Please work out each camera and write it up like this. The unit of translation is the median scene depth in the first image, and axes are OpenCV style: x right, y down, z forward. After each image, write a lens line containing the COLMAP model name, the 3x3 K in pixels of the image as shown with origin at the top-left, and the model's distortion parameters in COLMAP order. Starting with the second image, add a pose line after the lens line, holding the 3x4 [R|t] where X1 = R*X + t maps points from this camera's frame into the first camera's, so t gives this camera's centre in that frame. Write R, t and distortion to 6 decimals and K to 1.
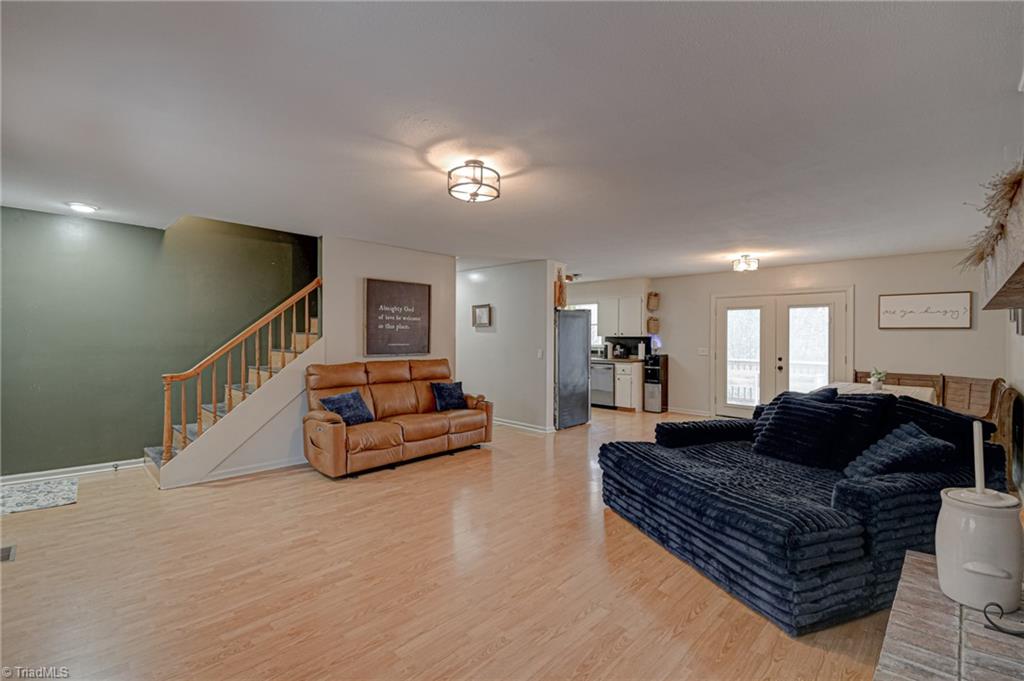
lens RADIAL K [[466.8, 0, 533.8], [0, 466.8, 335.8], [0, 0, 1]] dist [0.026843, -0.015195]
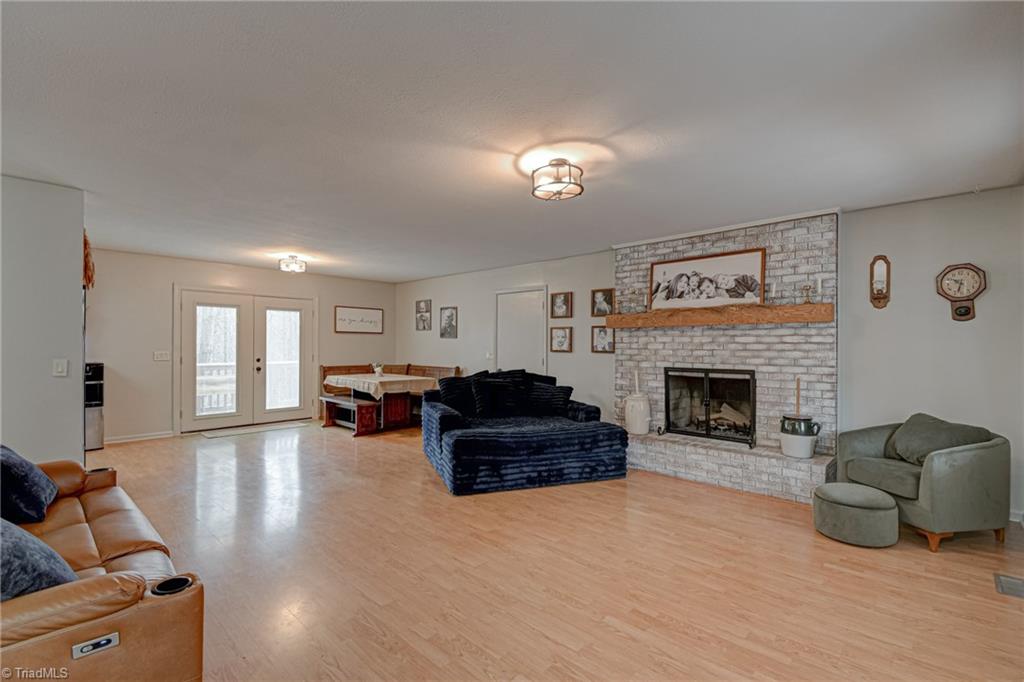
lens RADIAL K [[466.8, 0, 508.0], [0, 466.8, 343.6], [0, 0, 1]] dist [0.026843, -0.015195]
pose [[-0.022529, -0.004647, 0.999735, -0.988761], [-0.006549, 0.999968, 0.004501, 0.012310], [-0.999725, -0.006445, -0.022559, 0.995065]]
